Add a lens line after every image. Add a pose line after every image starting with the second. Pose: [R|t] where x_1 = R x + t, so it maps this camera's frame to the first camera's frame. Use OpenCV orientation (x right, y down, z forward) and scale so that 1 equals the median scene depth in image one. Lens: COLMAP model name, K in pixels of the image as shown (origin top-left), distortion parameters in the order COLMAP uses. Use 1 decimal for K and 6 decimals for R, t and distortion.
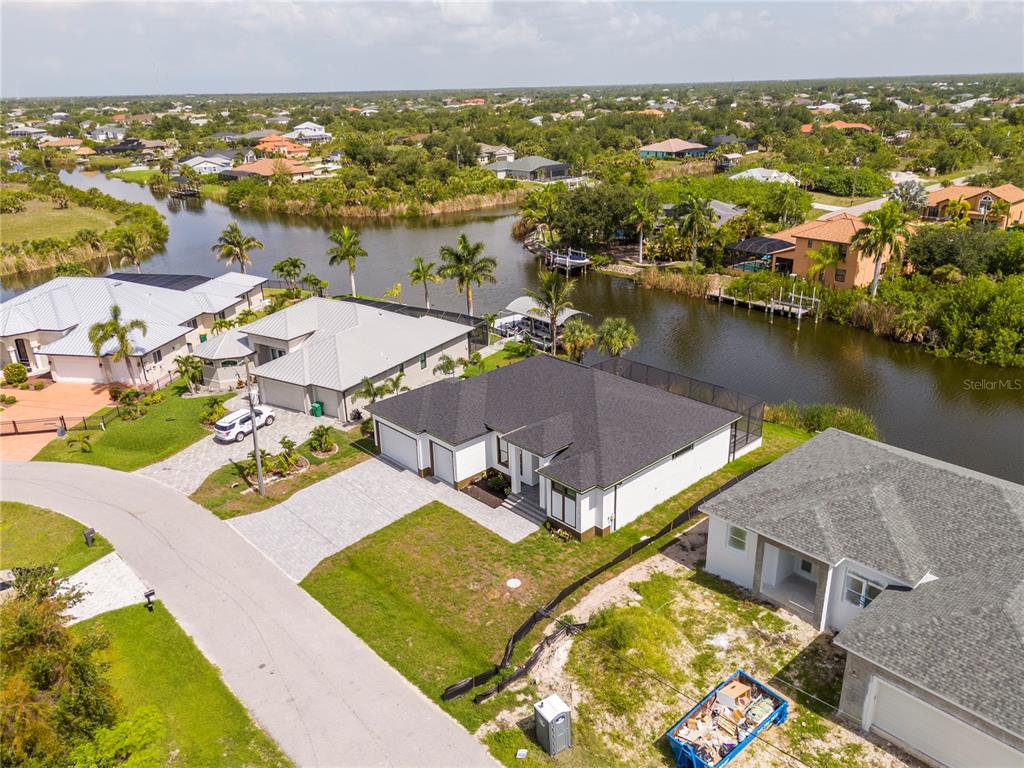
lens RADIAL K [[756.8, 0, 514.2], [0, 756.8, 382.9], [0, 0, 1]] dist [0.085631, -0.113052]
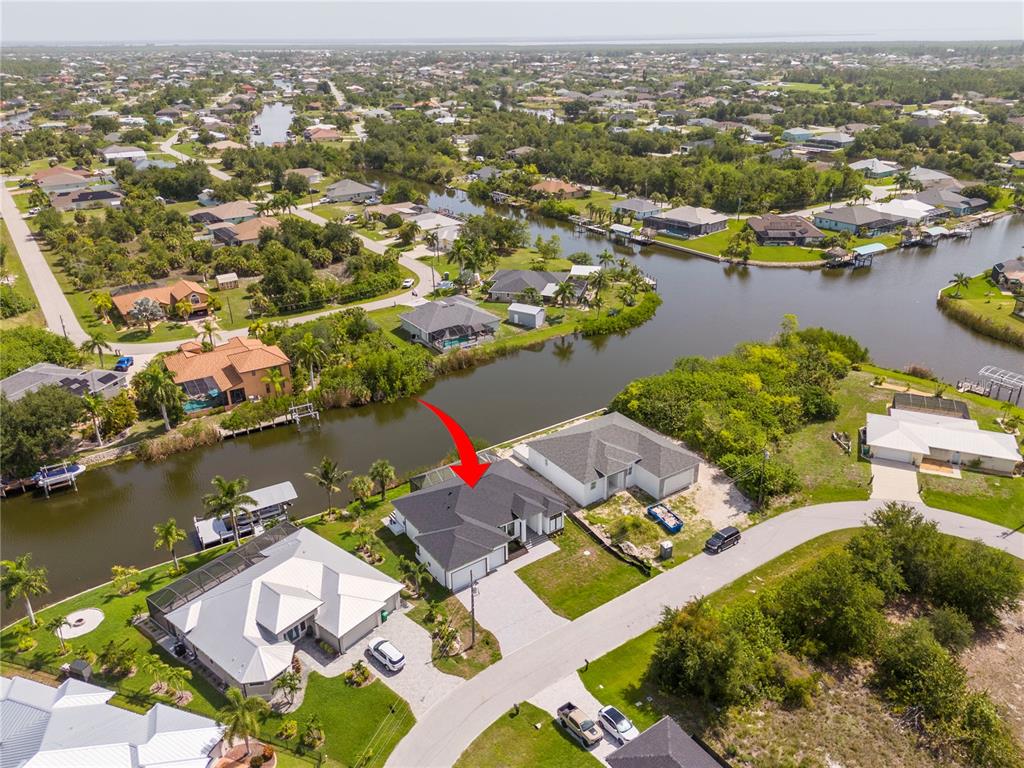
lens RADIAL K [[756.8, 0, 514.2], [0, 756.8, 382.9], [0, 0, 1]] dist [0.085631, -0.113052]
pose [[0.139965, -0.391458, 0.909489, -1.530182], [0.365277, 0.874157, 0.320036, -0.804382], [-0.920317, 0.287421, 0.265342, 0.332193]]
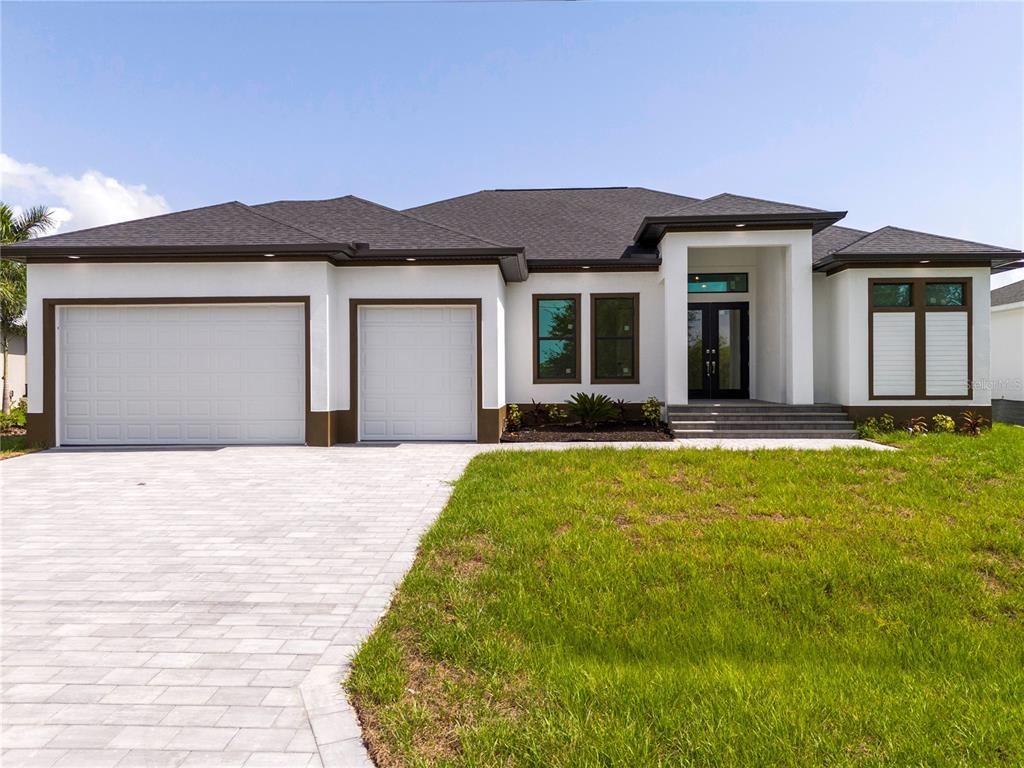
lens RADIAL K [[756.8, 0, 514.2], [0, 756.8, 382.9], [0, 0, 1]] dist [0.085631, -0.113052]
pose [[0.711603, 0.020656, 0.702278, -0.259157], [0.243063, 0.930607, -0.273662, 0.190966], [-0.659198, 0.365437, 0.657202, 0.750013]]
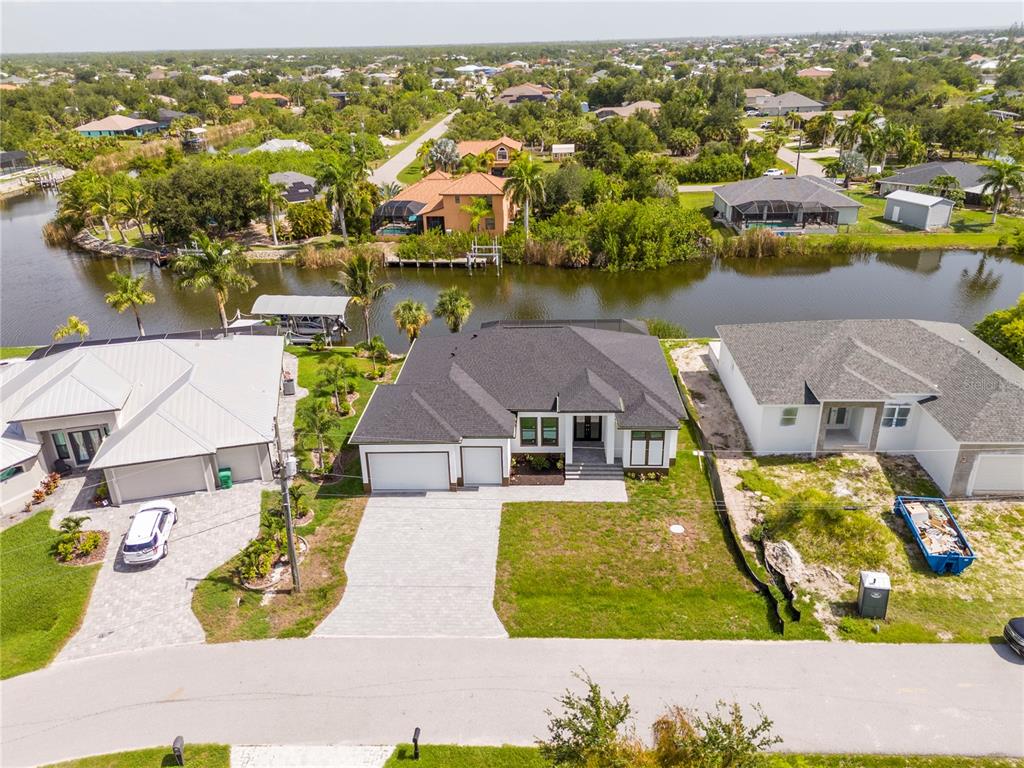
lens RADIAL K [[756.8, 0, 514.2], [0, 756.8, 382.9], [0, 0, 1]] dist [0.085631, -0.113052]
pose [[0.712082, -0.281108, 0.643364, -0.593492], [0.261514, 0.956604, 0.128528, -0.090450], [-0.651575, 0.076726, 0.754694, 0.270247]]
